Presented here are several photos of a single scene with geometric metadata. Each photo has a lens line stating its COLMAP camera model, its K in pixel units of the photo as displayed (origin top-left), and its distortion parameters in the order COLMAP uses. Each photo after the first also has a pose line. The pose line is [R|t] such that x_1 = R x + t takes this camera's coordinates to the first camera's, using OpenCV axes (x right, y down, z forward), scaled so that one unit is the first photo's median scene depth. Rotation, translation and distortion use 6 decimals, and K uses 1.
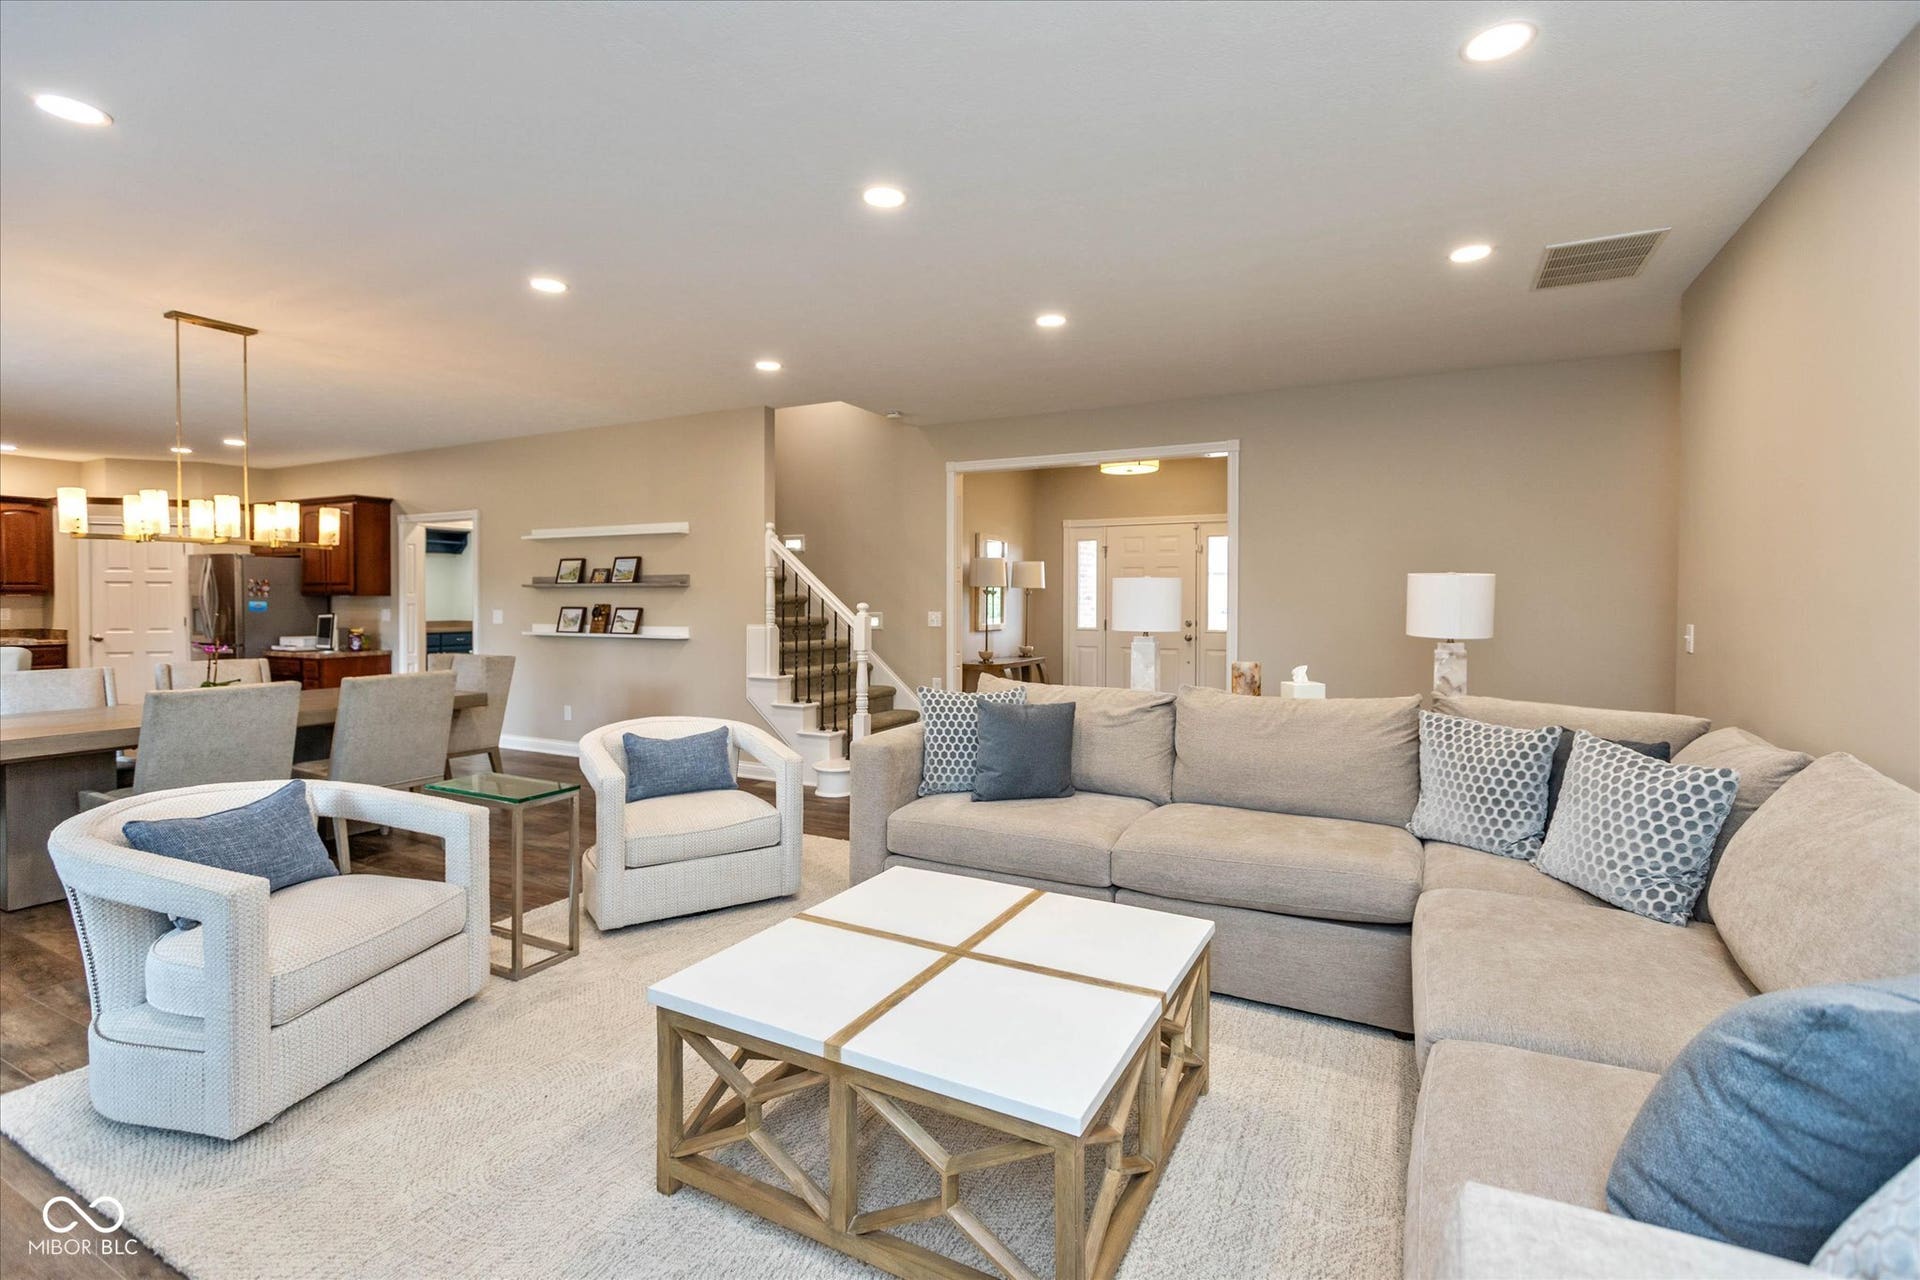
lens RADIAL K [[869.1, 0, 963.0], [0, 869.1, 604.2], [0, 0, 1]] dist [-0.000457, -0.000093]
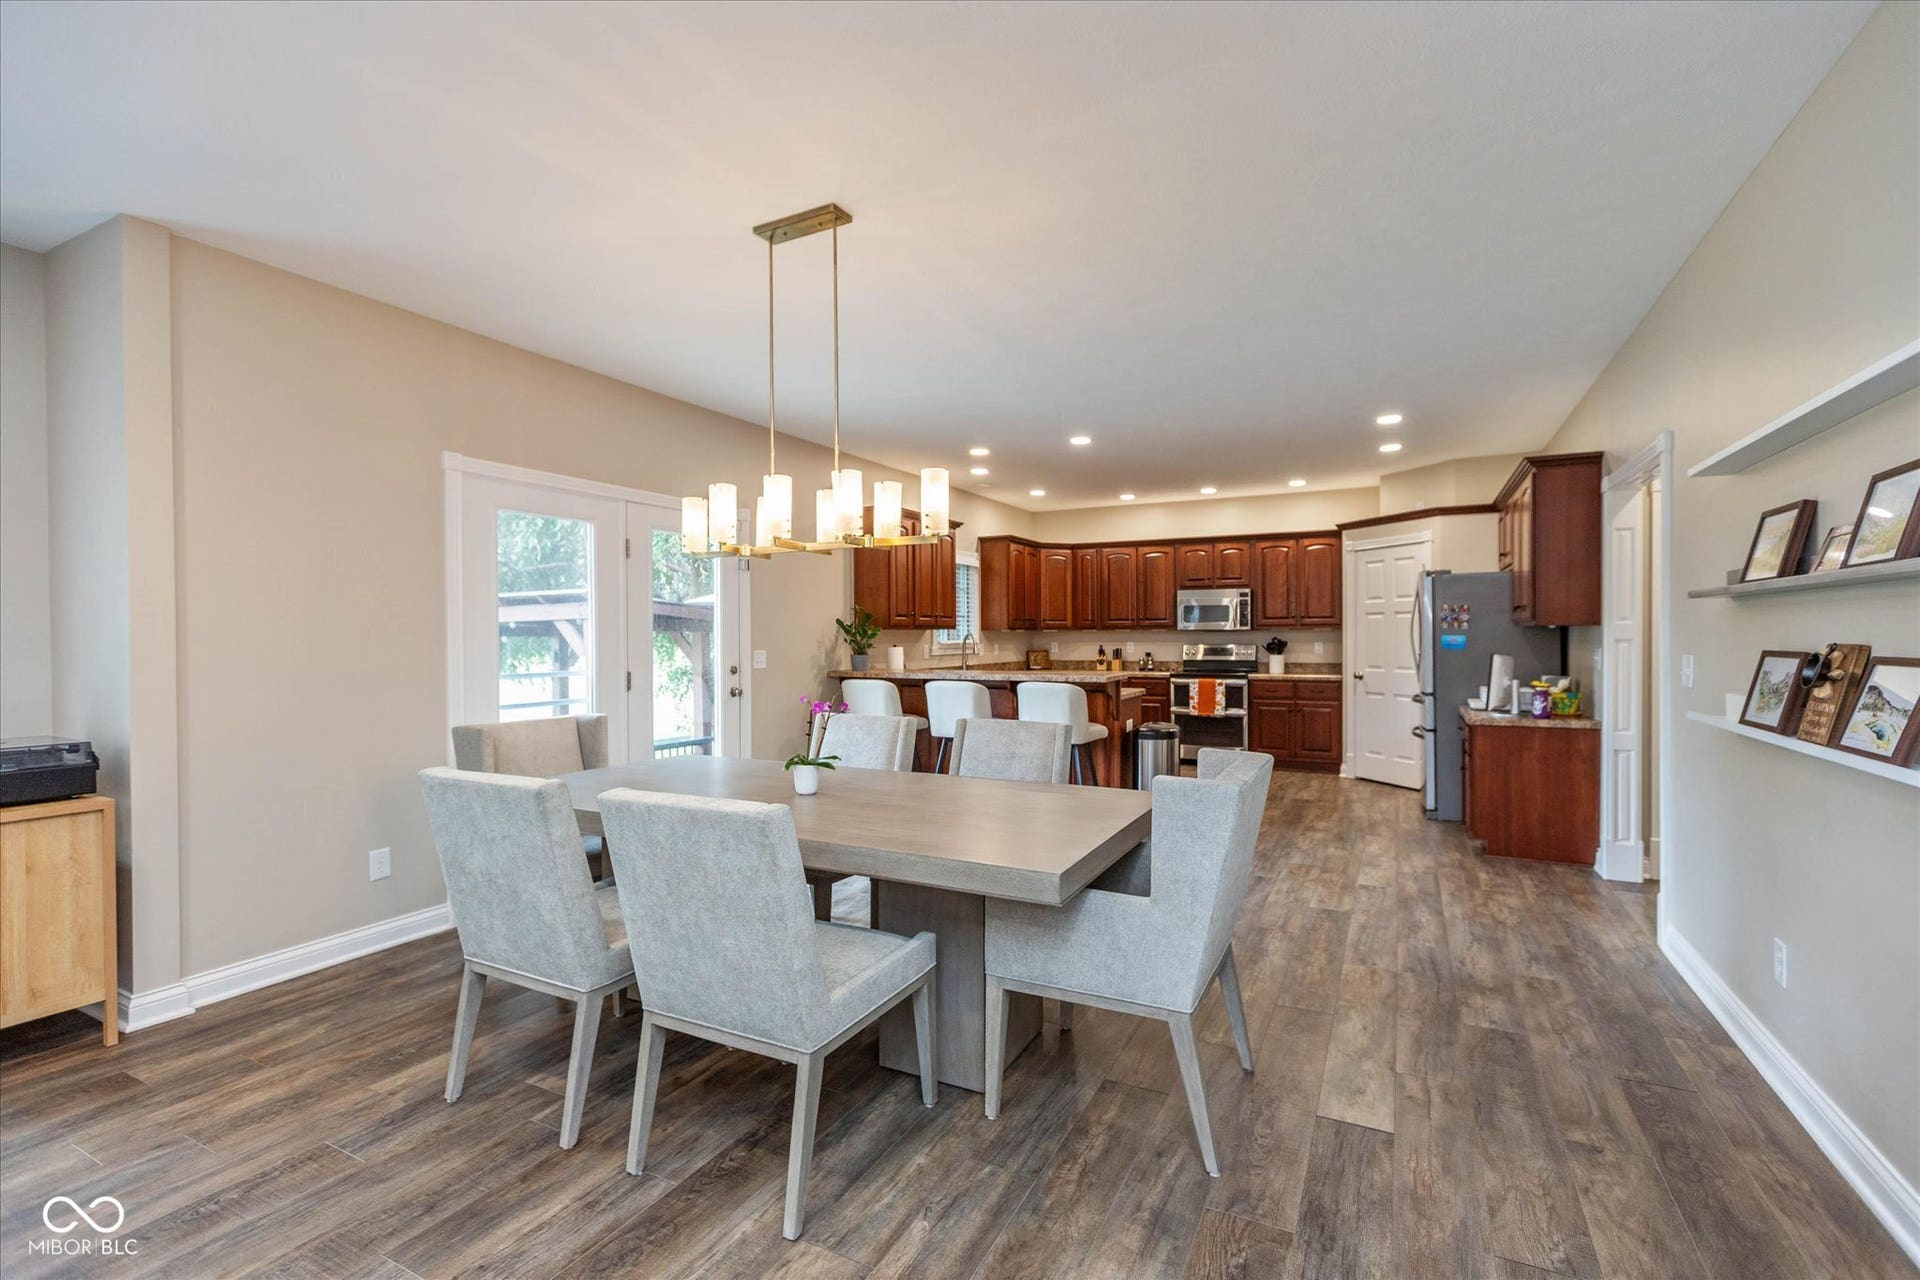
lens RADIAL K [[853.9, 0, 960.0], [0, 853.9, 640.0], [0, 0, 1]] dist [0.000436, 0.000033]
pose [[-0.000514, 0.005943, -0.999982, -0.119596], [-0.002283, 0.999980, 0.005944, -0.002840], [0.999997, 0.002286, -0.000500, 0.686423]]
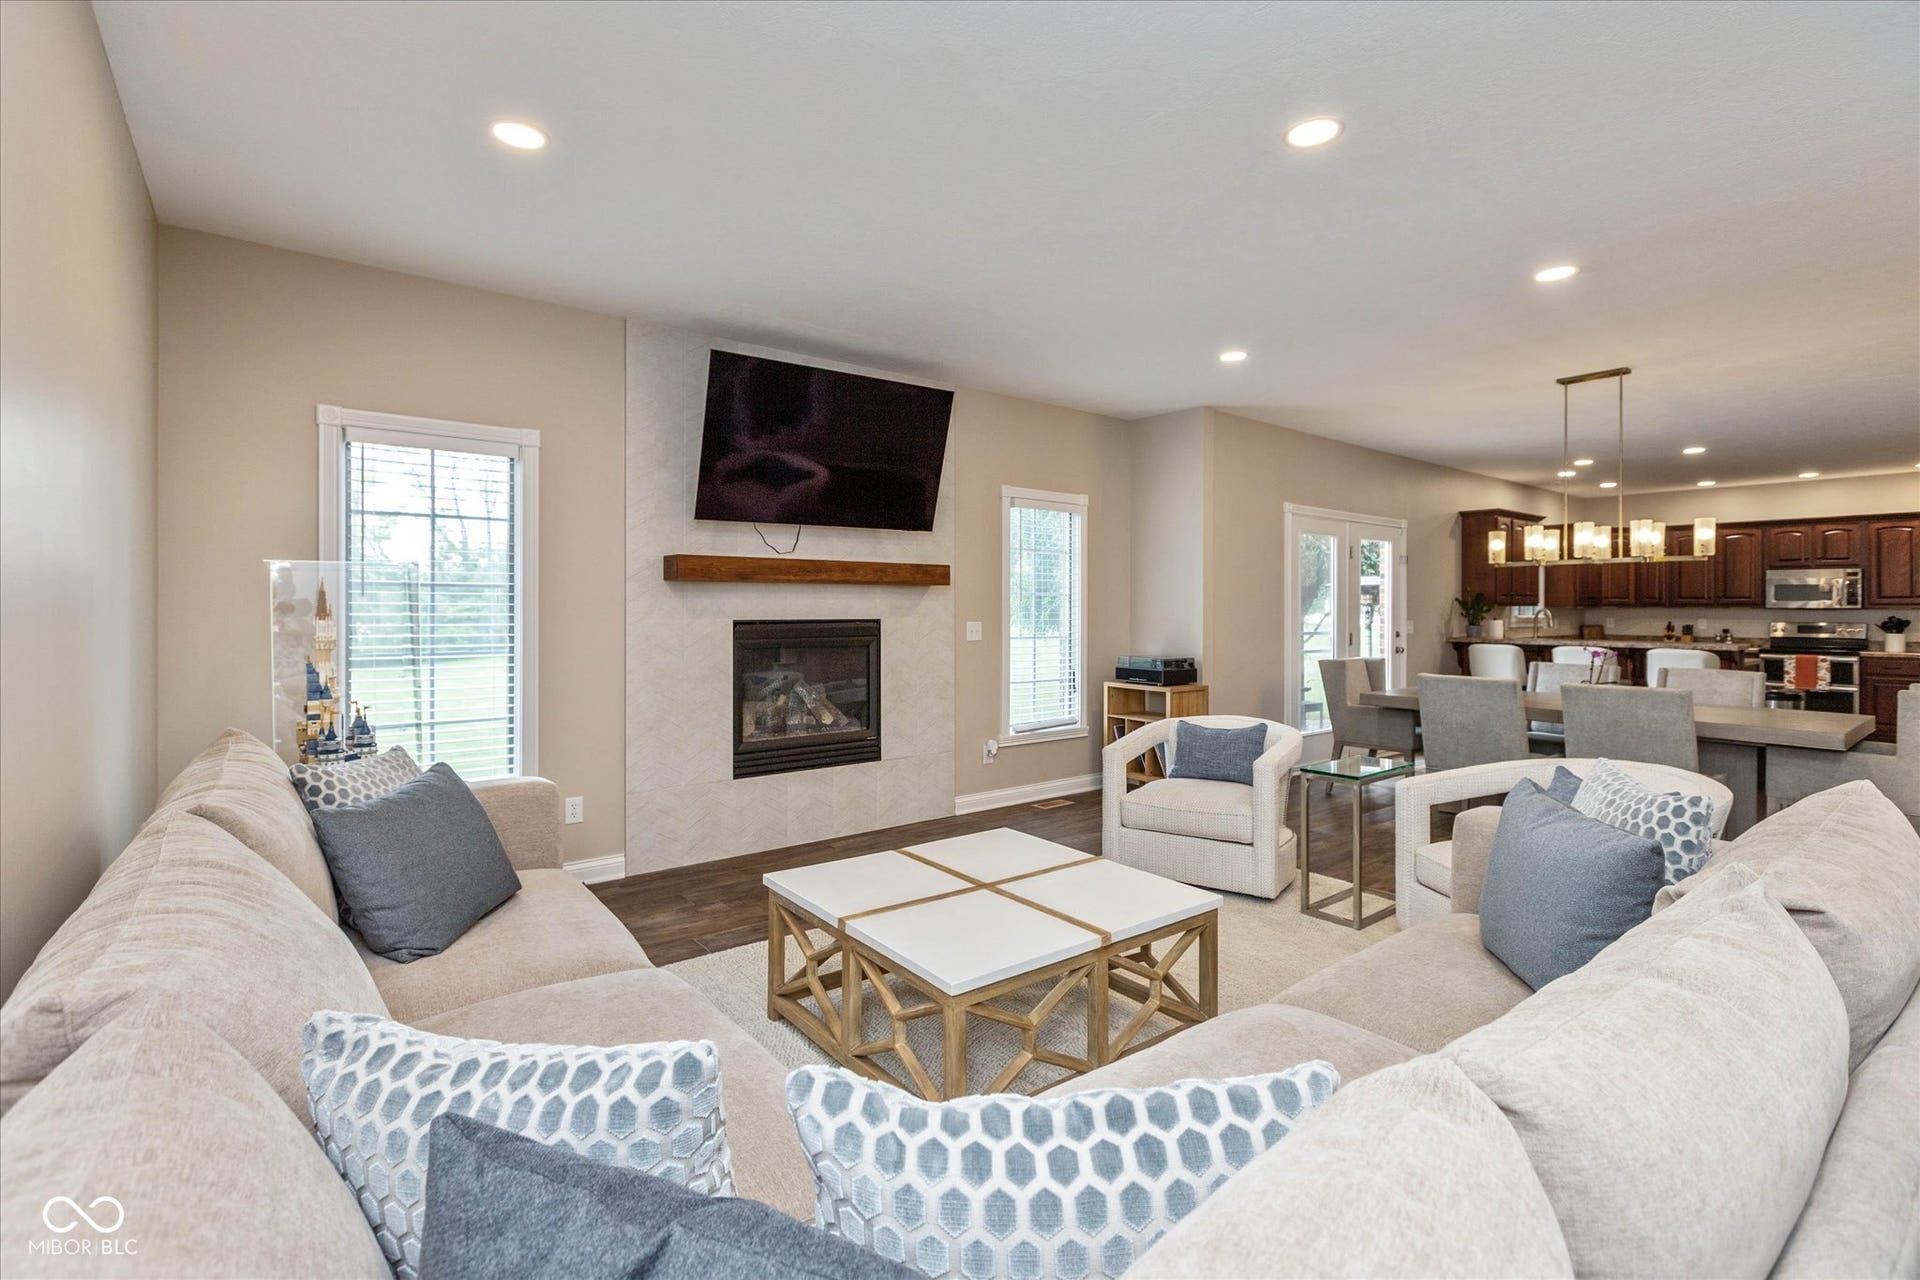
lens RADIAL K [[869.1, 0, 963.0], [0, 869.1, 604.2], [0, 0, 1]] dist [-0.000457, -0.000093]
pose [[-0.411102, -0.004159, -0.911580, 0.341041], [-0.011196, 0.999937, 0.000487, -0.003438], [0.911521, 0.010406, -0.411123, 0.434457]]
